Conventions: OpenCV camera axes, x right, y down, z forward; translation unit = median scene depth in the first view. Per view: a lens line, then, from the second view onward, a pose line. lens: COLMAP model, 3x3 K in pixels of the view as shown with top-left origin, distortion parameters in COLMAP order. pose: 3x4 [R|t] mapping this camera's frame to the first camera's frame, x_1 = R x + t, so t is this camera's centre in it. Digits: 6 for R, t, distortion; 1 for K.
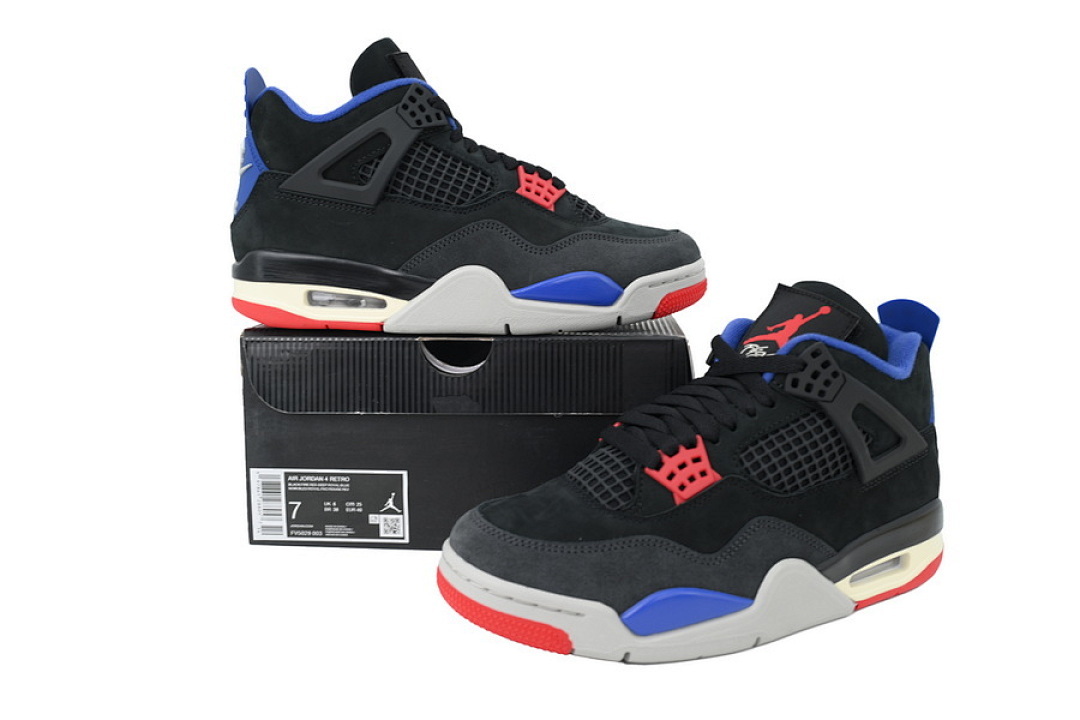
lens RADIAL K [[966.8, 0, 538.1], [0, 966.8, 365.0], [0, 0, 1]] dist [0.041223, -0.005784]
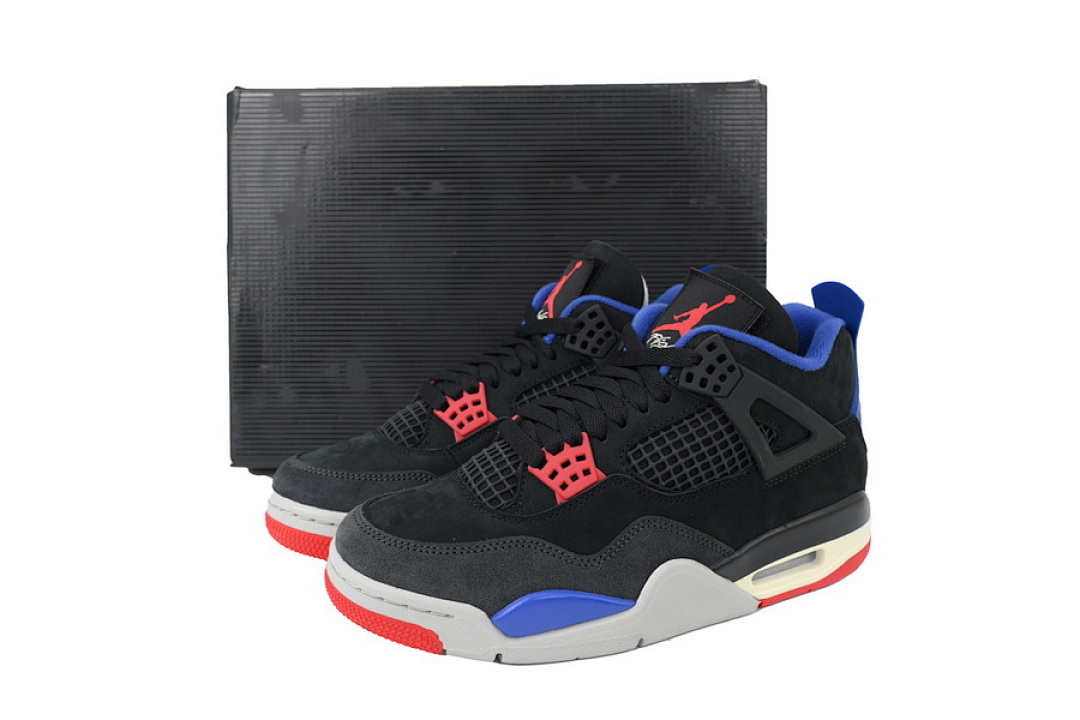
lens RADIAL K [[966.8, 0, 536.8], [0, 966.8, 360.6], [0, 0, 1]] dist [0.041223, -0.005784]
pose [[0.996398, -0.000636, -0.084799, 0.200113], [0.005520, 0.998338, 0.057373, -0.055492], [0.084622, -0.057635, 0.994745, 0.032047]]
